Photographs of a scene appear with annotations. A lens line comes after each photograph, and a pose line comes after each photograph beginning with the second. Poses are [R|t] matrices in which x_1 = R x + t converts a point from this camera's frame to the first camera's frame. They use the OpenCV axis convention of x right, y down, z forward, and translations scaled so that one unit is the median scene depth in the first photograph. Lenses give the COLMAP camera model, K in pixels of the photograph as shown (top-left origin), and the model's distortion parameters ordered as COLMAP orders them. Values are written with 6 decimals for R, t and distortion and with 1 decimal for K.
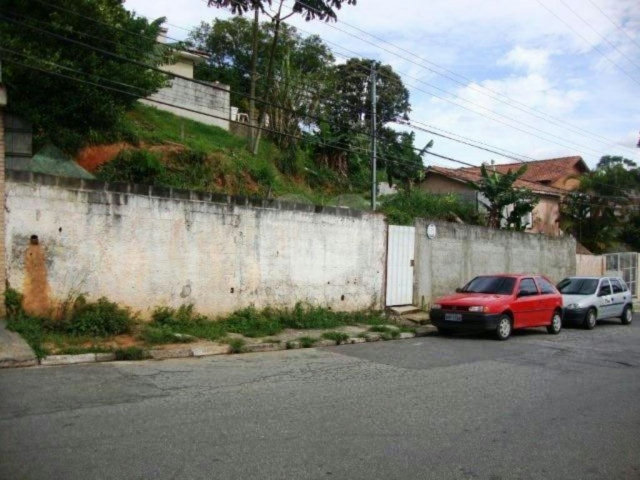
lens RADIAL K [[571.3, 0, 320.0], [0, 571.3, 240.6], [0, 0, 1]] dist [-0.161272, 0.127692]
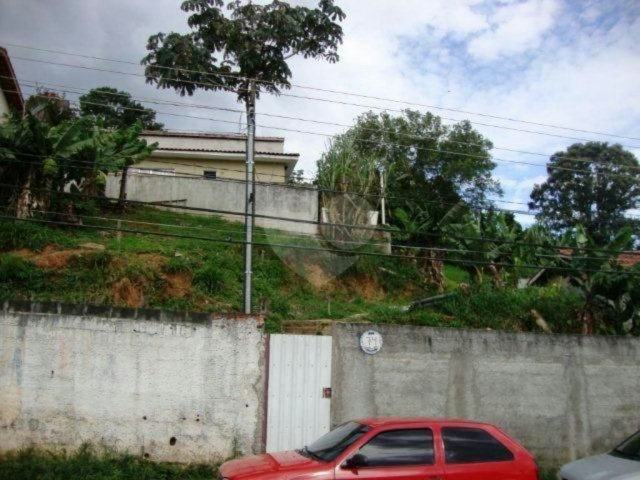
lens RADIAL K [[571.3, 0, 324.5], [0, 571.3, 235.1], [0, 0, 1]] dist [-0.161272, 0.127692]
pose [[0.876757, -0.112978, -0.467474, 0.521428], [0.009801, 0.976011, -0.217499, 0.004974], [0.480833, 0.186112, 0.856833, 0.454927]]
